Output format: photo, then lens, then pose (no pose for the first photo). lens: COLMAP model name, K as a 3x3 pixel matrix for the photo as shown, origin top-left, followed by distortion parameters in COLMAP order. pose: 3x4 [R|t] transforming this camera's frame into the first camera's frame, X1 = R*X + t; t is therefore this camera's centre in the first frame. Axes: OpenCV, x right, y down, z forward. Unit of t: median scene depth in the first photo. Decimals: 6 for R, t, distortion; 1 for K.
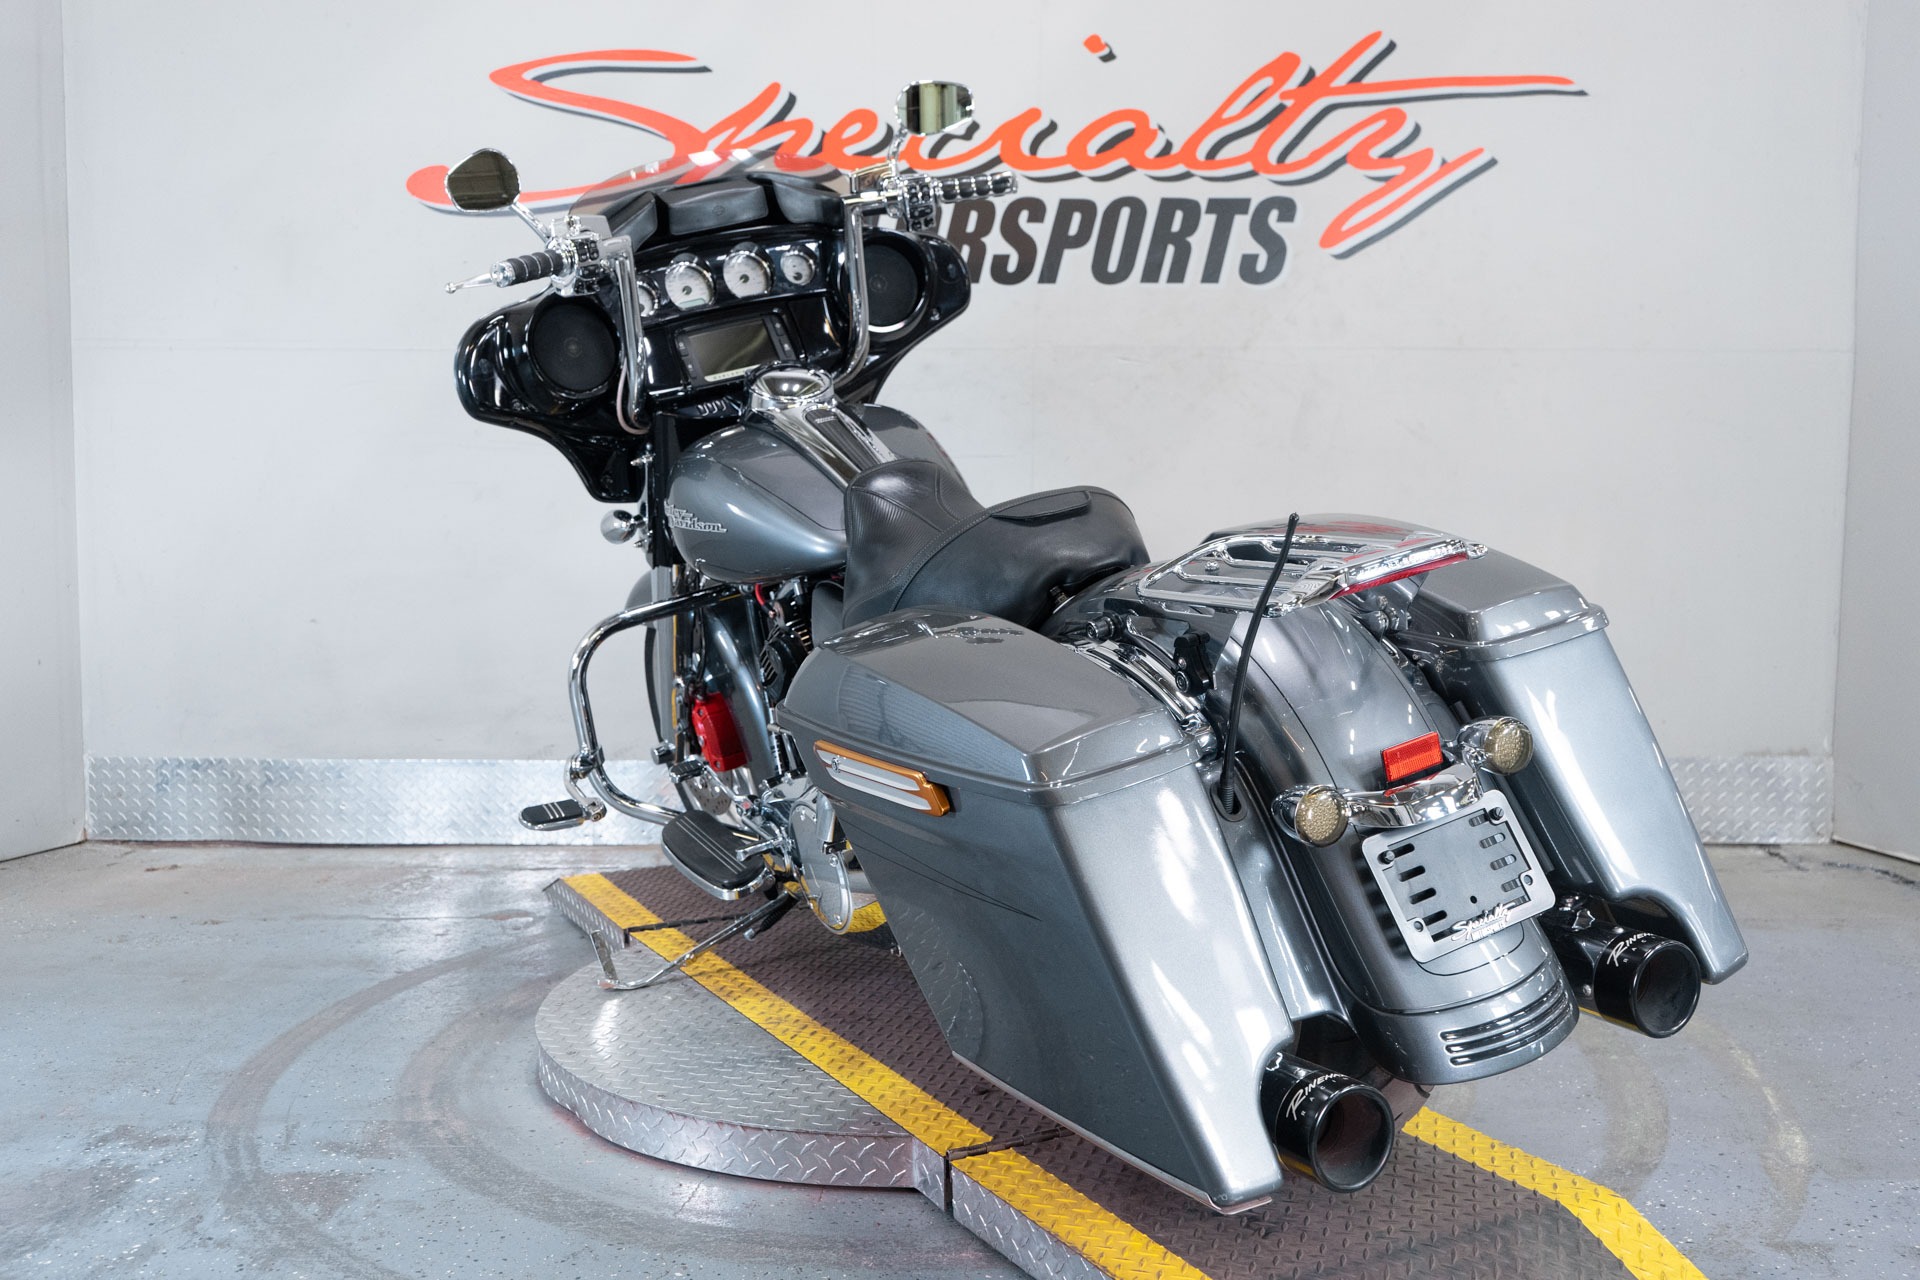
lens RADIAL K [[1929.7, 0, 955.3], [0, 1929.7, 652.7], [0, 0, 1]] dist [-0.004012, 0.000000]
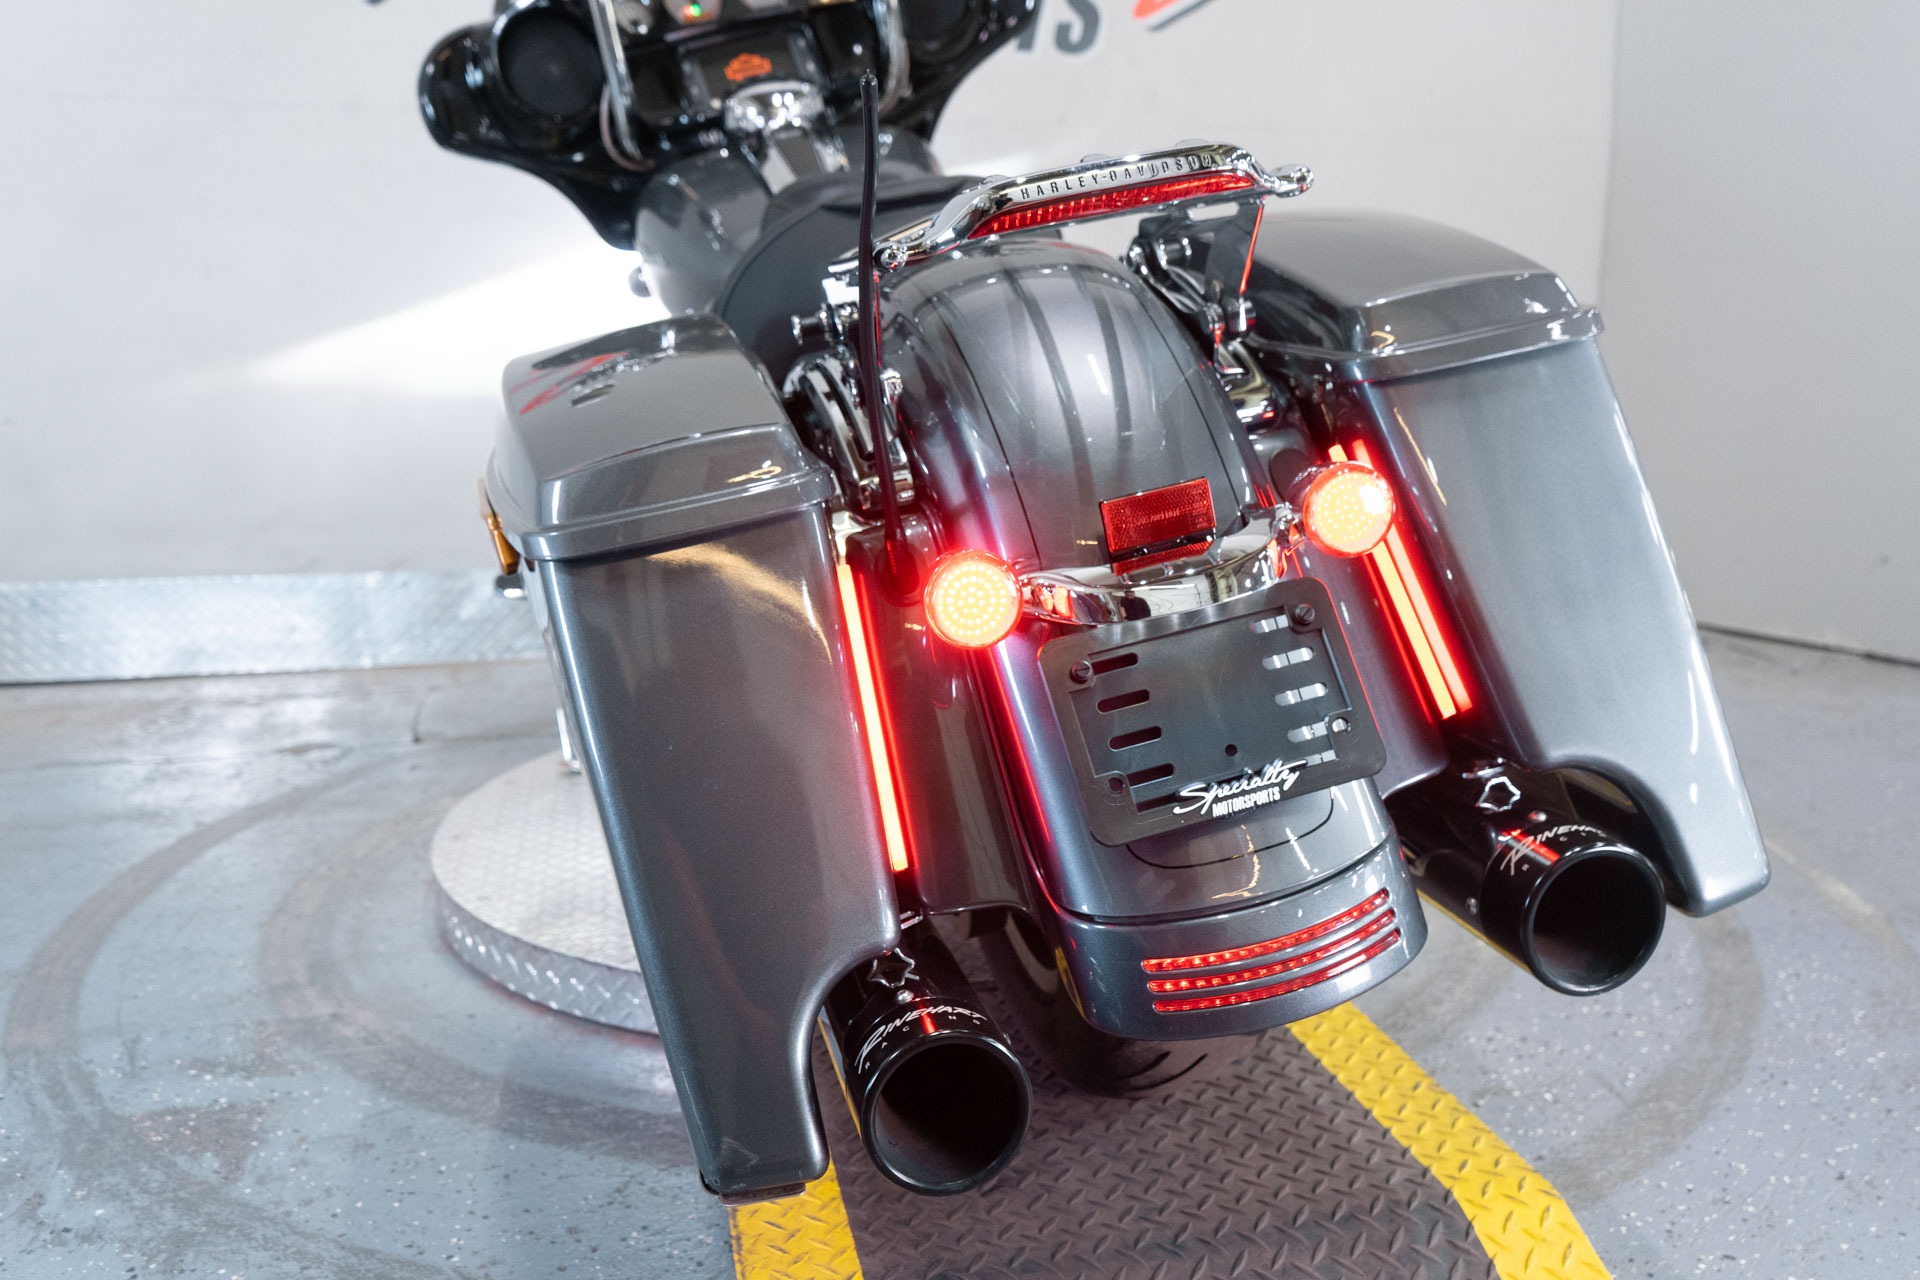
lens RADIAL K [[1622.2, 0, 949.8], [0, 1622.2, 653.7], [0, 0, 1]] dist [0.012595, -0.005747]
pose [[0.968363, -0.047696, 0.244944, -0.117260], [0.023548, 0.994650, 0.100587, 0.024196], [-0.248431, -0.091637, 0.964305, 0.204764]]
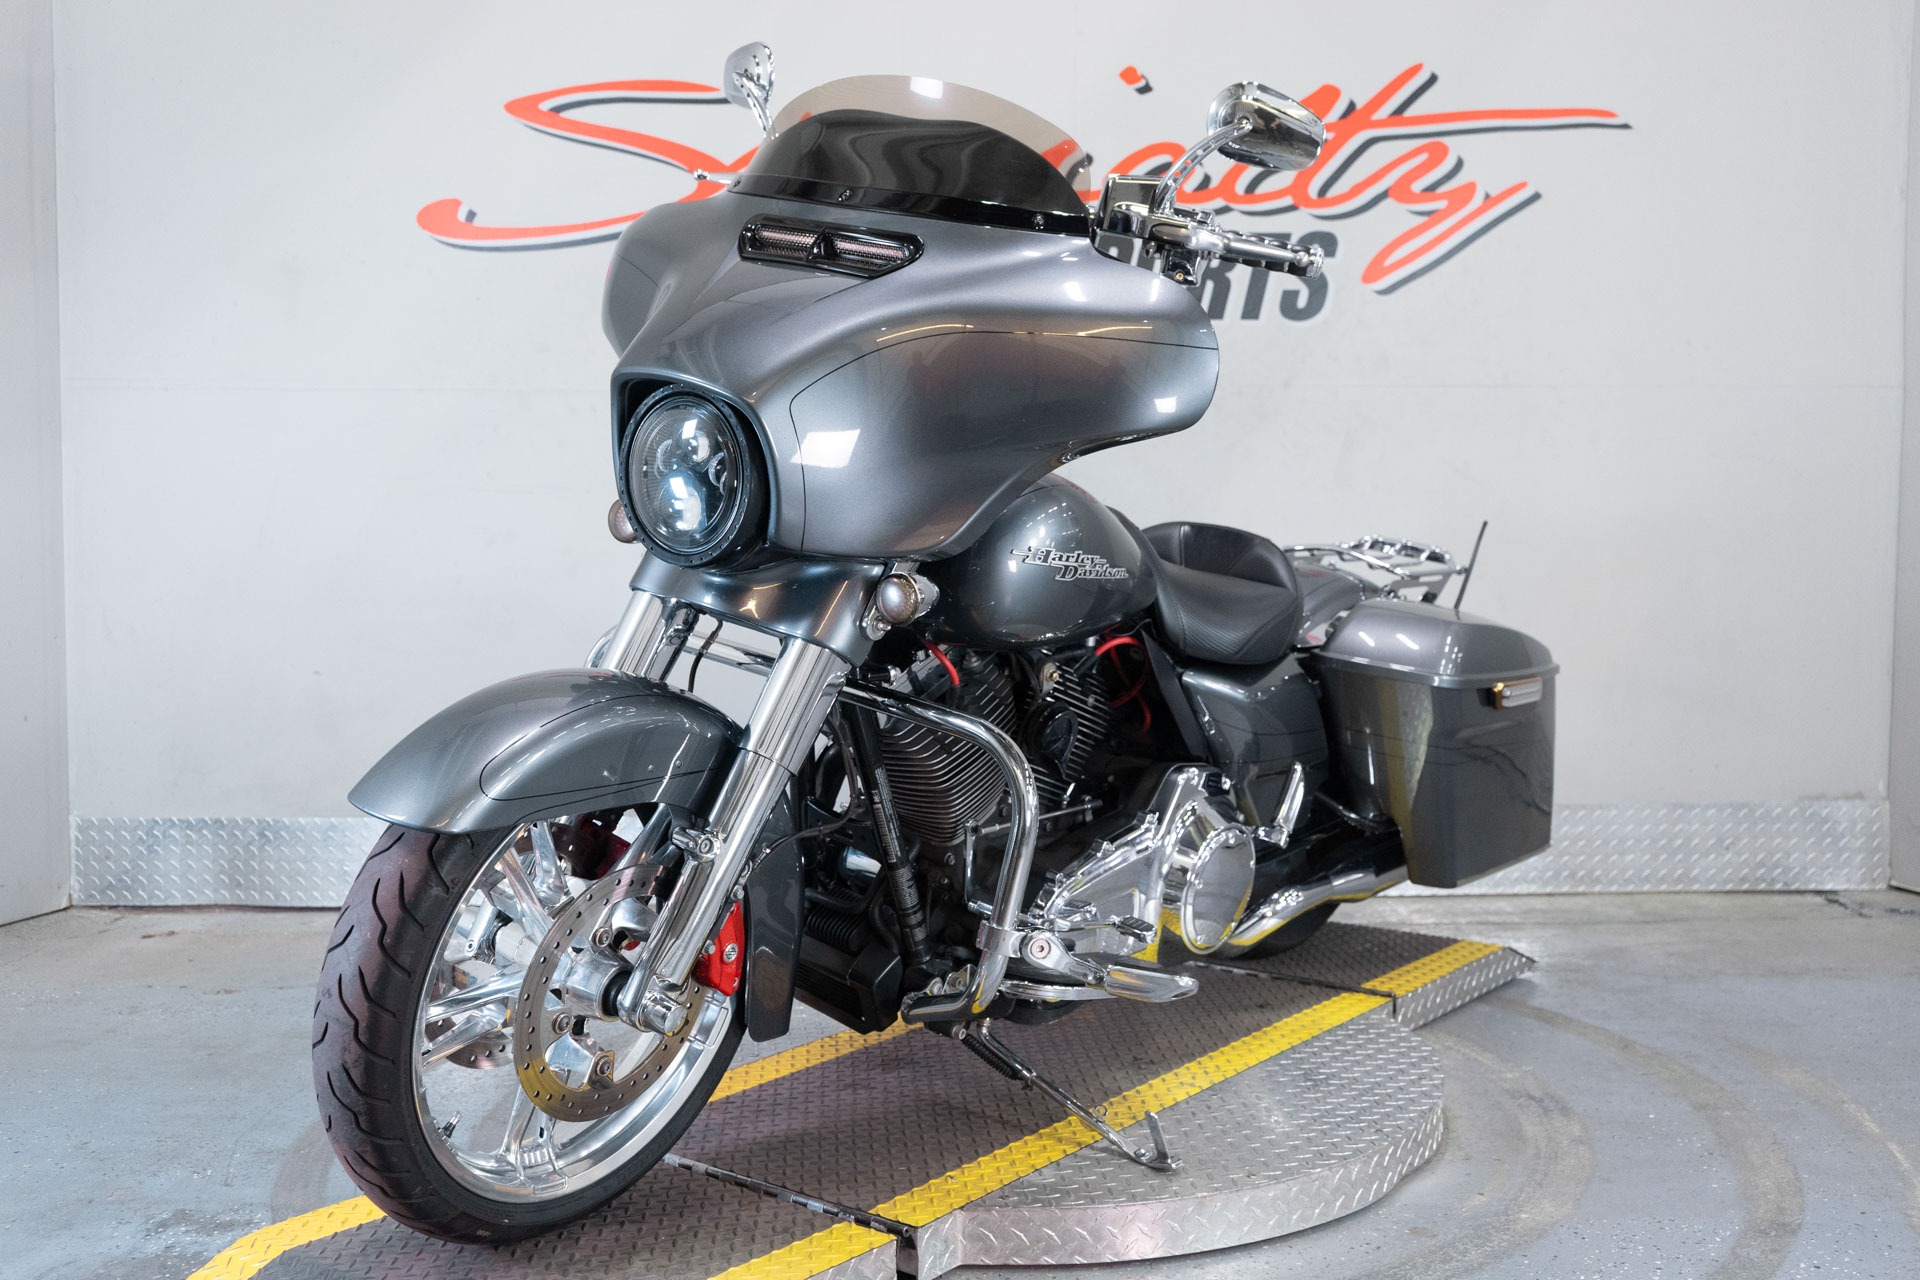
lens RADIAL K [[1992.3, 0, 946.1], [0, 1992.3, 642.6], [0, 0, 1]] dist [-0.001694, 0.000000]
pose [[0.999398, -0.006648, 0.034064, -0.058190], [0.007649, 0.999540, -0.029332, -0.000036], [-0.033853, 0.029575, 0.998989, 0.004974]]
